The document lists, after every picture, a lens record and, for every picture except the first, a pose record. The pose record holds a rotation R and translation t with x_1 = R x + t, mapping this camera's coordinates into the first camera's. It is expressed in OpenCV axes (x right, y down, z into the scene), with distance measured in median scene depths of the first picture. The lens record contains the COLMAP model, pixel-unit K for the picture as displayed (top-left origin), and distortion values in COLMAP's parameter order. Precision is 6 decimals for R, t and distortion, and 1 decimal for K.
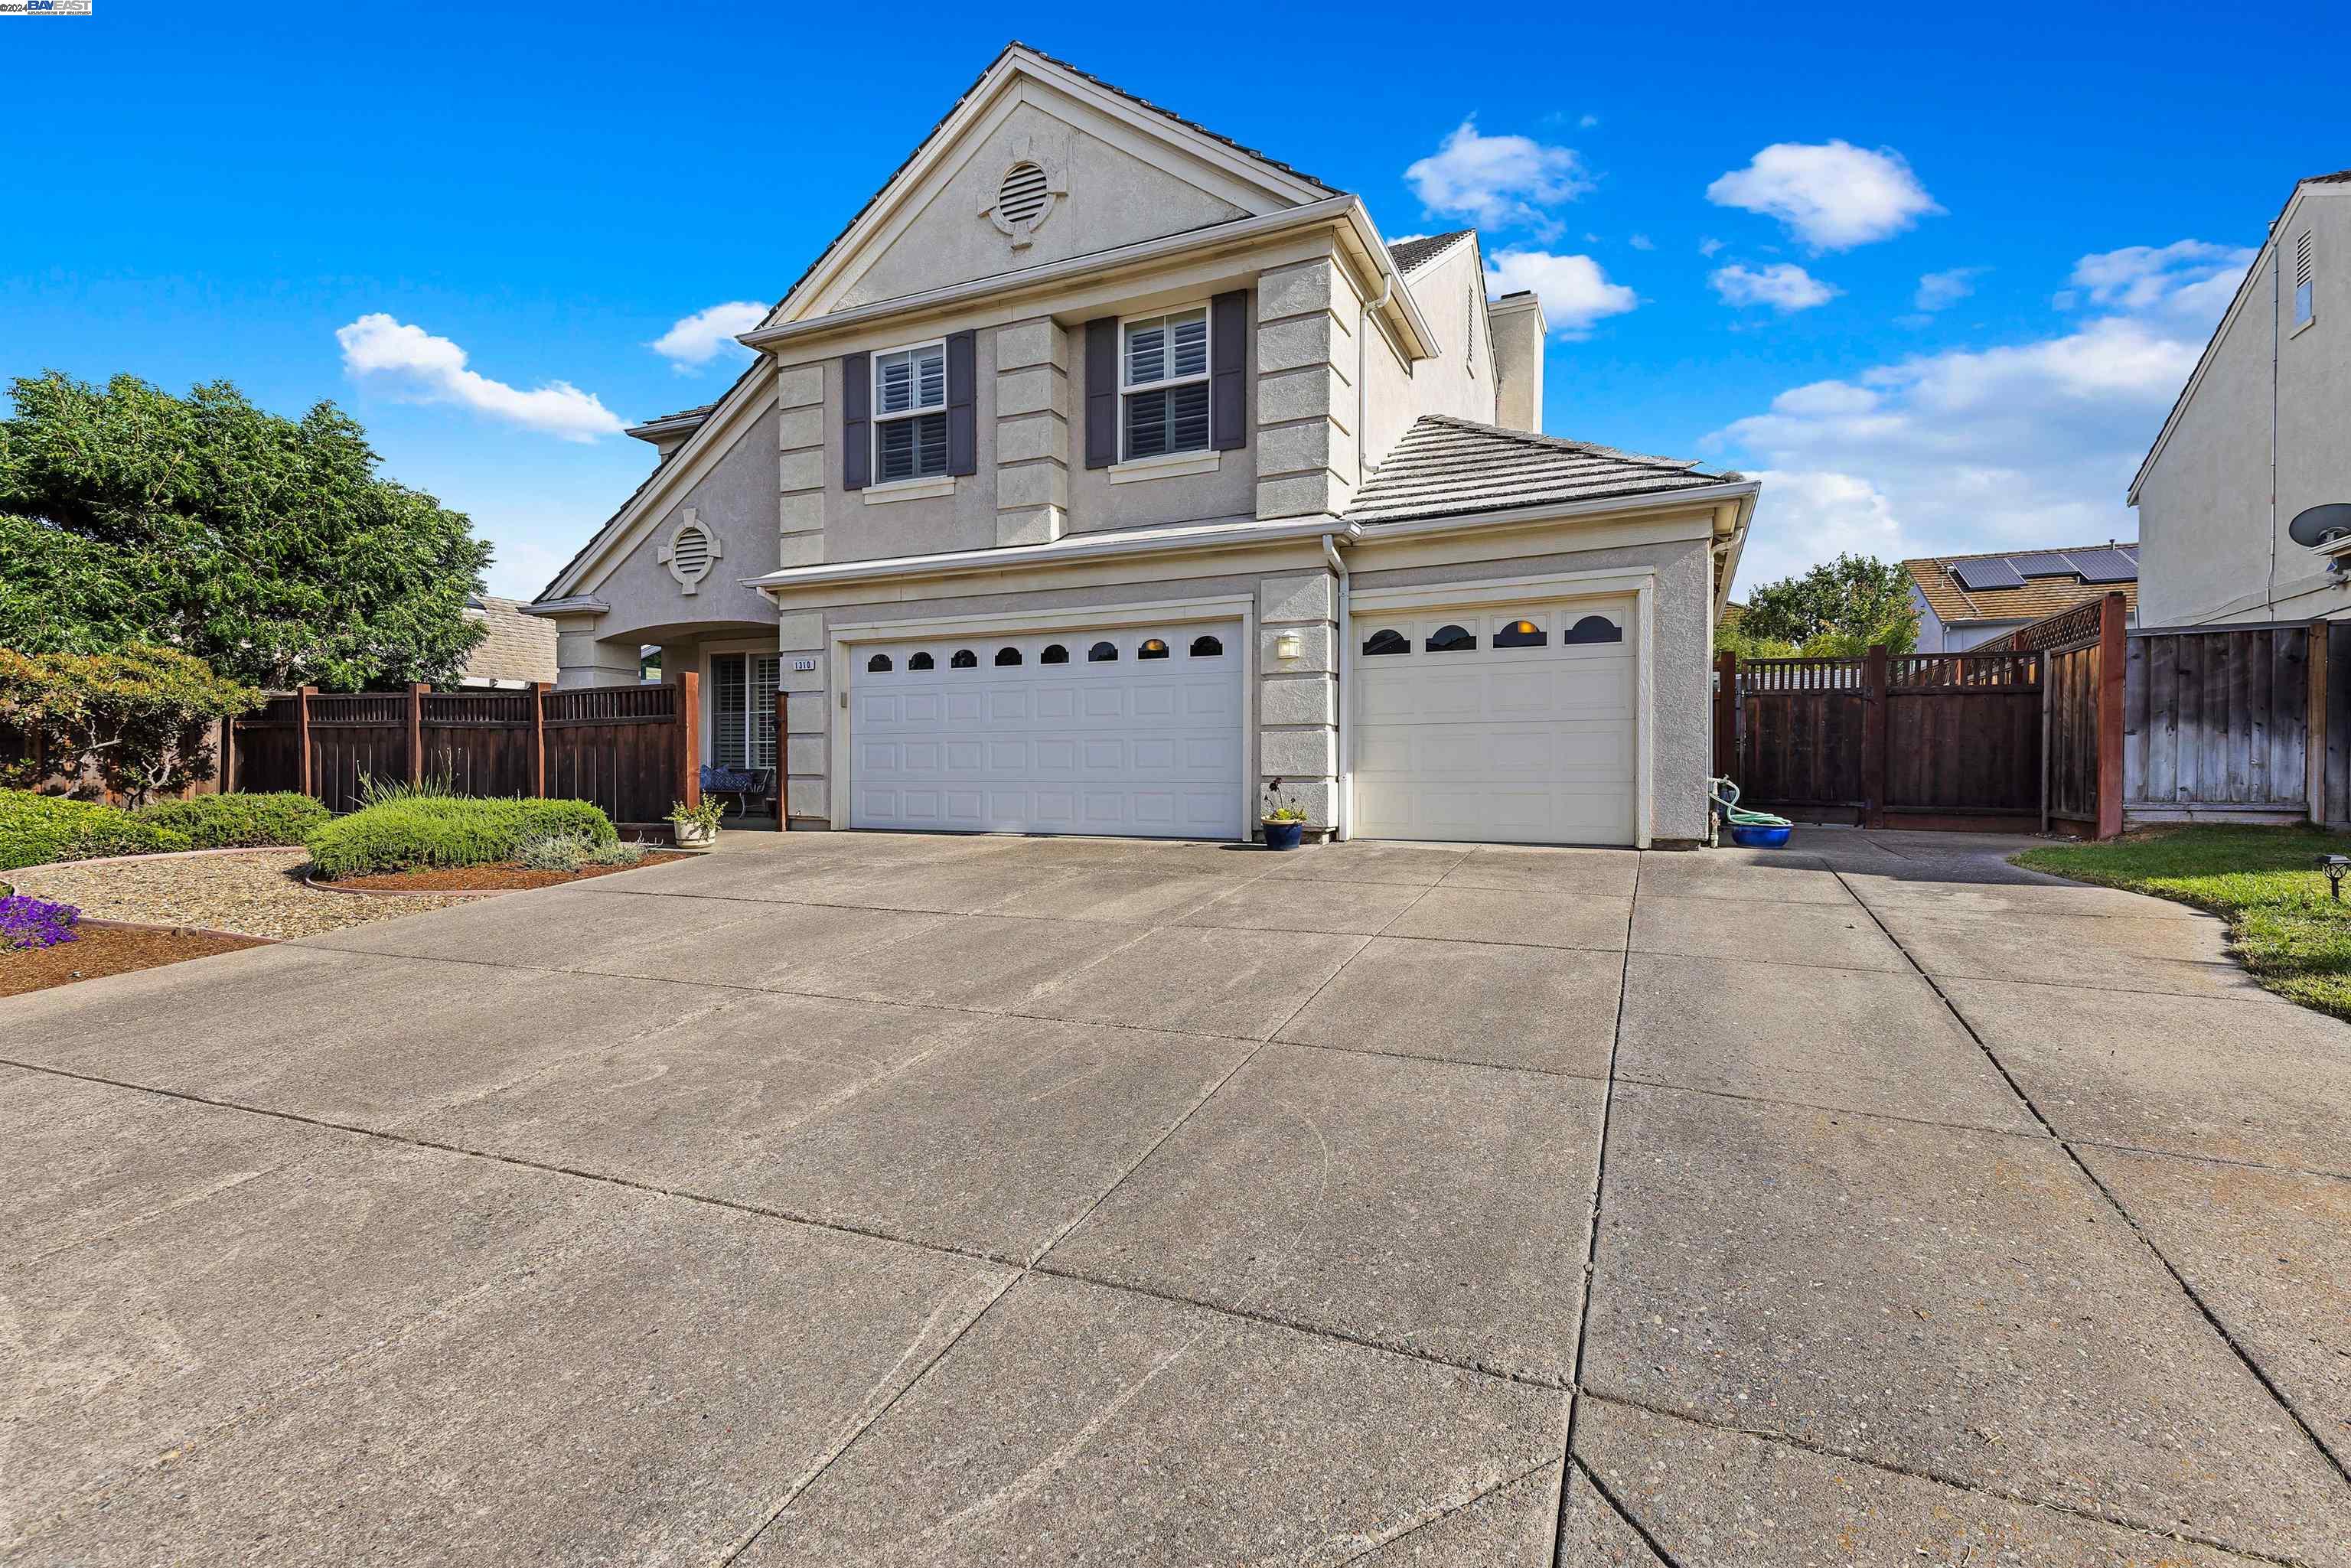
lens RADIAL K [[994.2, 0, 1183.7], [0, 994.2, 772.7], [0, 0, 1]] dist [0.048714, -0.010267]
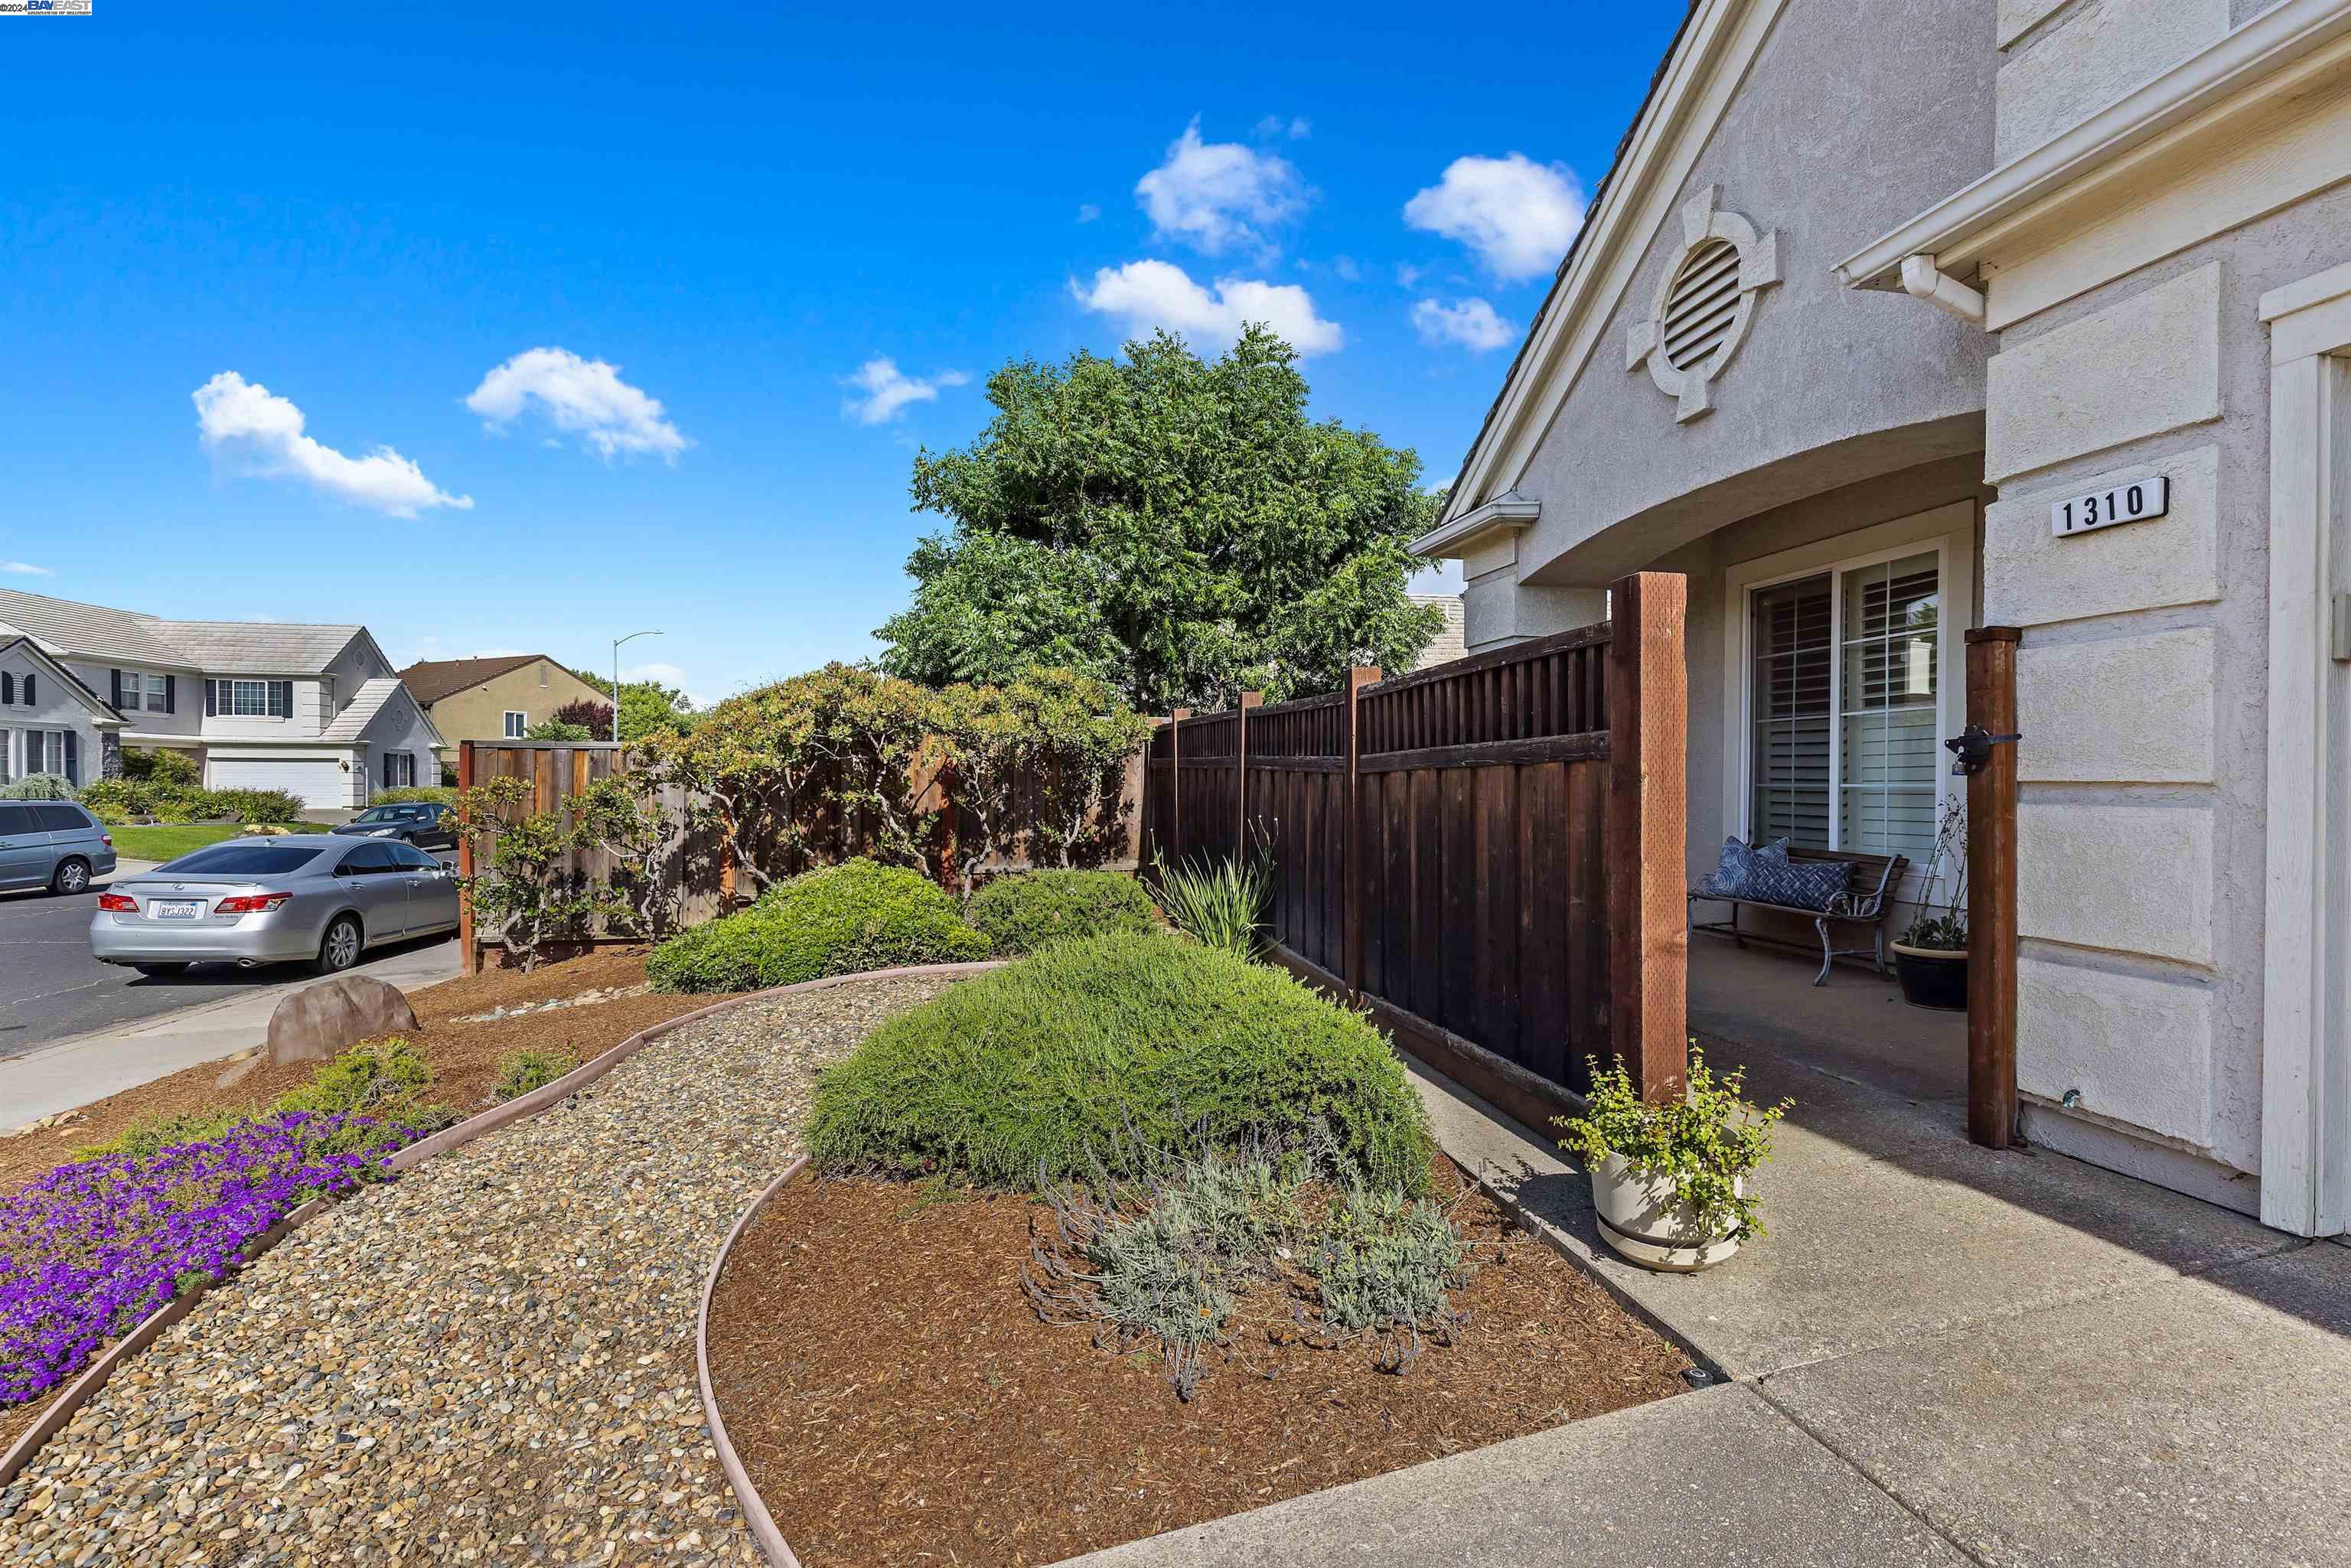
lens RADIAL K [[1051.7, 0, 1235.5], [0, 1051.7, 794.9], [0, 0, 1]] dist [0.000907, -0.000319]
pose [[0.618698, 0.011031, -0.785551, -0.310918], [-0.001179, 0.999913, 0.013112, -0.040355], [0.785628, -0.007186, 0.618658, 0.676576]]
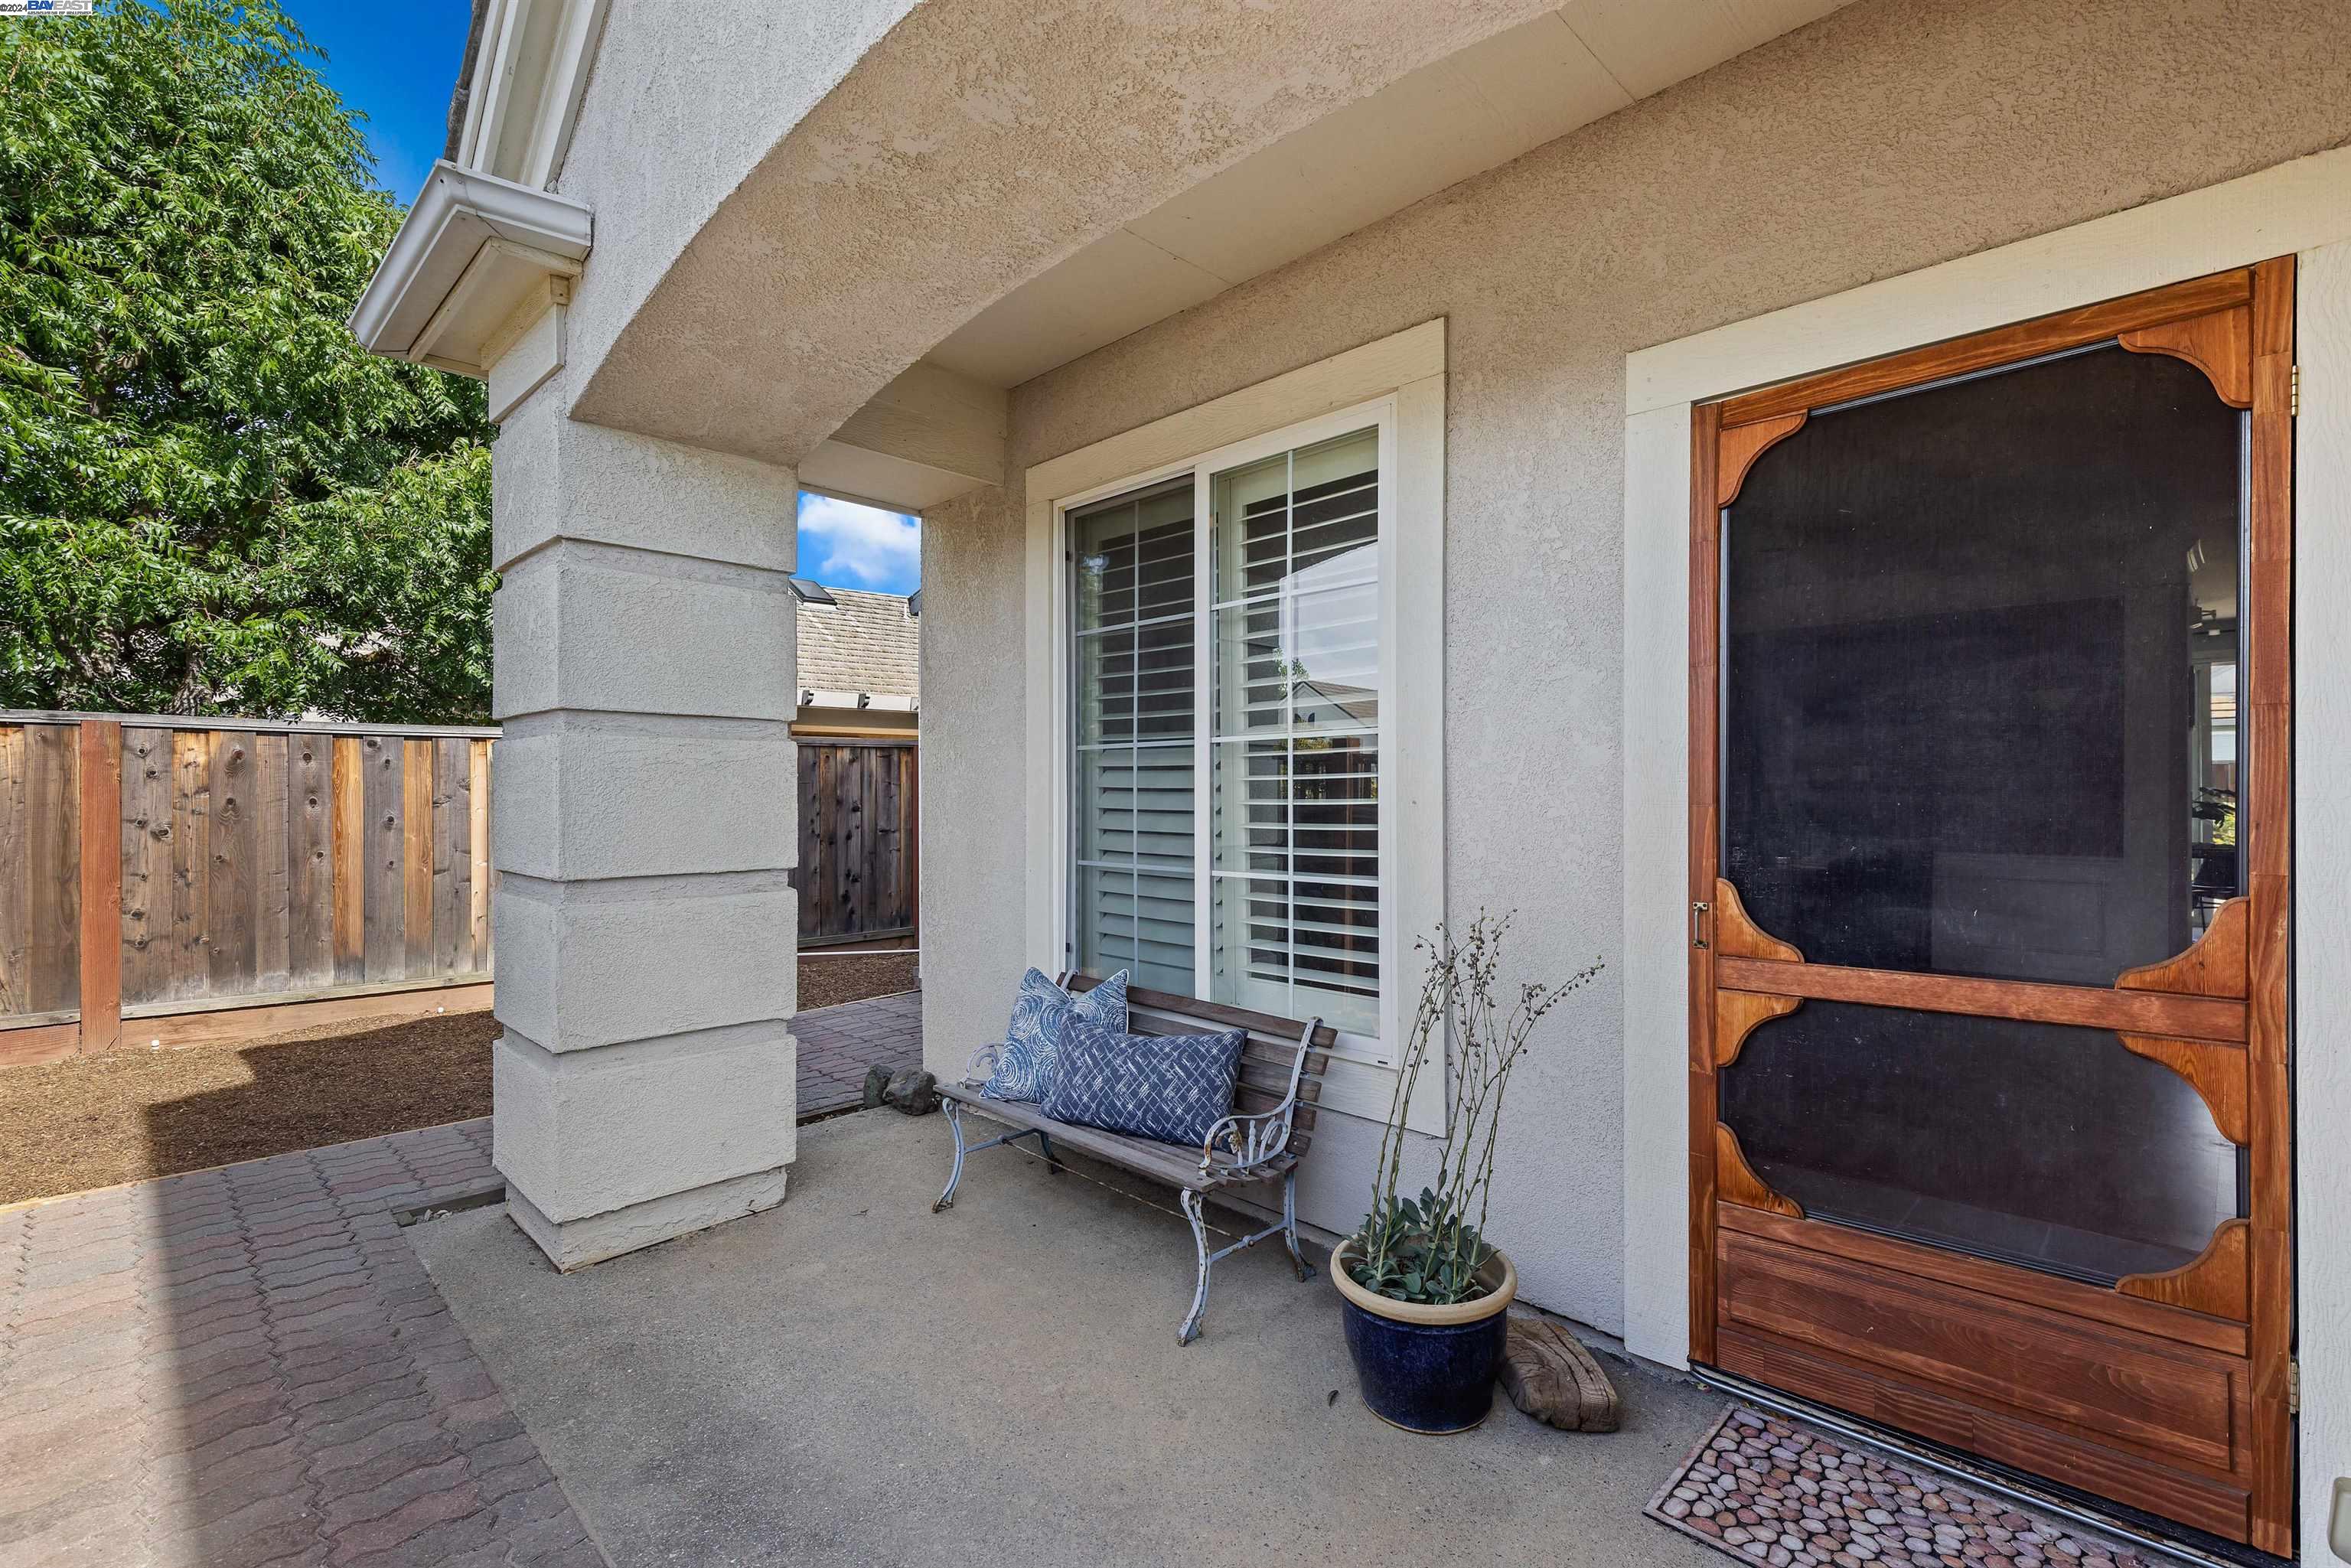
lens RADIAL K [[1052.8, 0, 1205.7], [0, 1052.8, 793.6], [0, 0, 1]] dist [0.008312, -0.000472]
pose [[0.935576, -0.003845, -0.353106, -0.444372], [0.005918, 0.999971, 0.004790, -0.061736], [0.353077, -0.006571, 0.935571, 0.986812]]
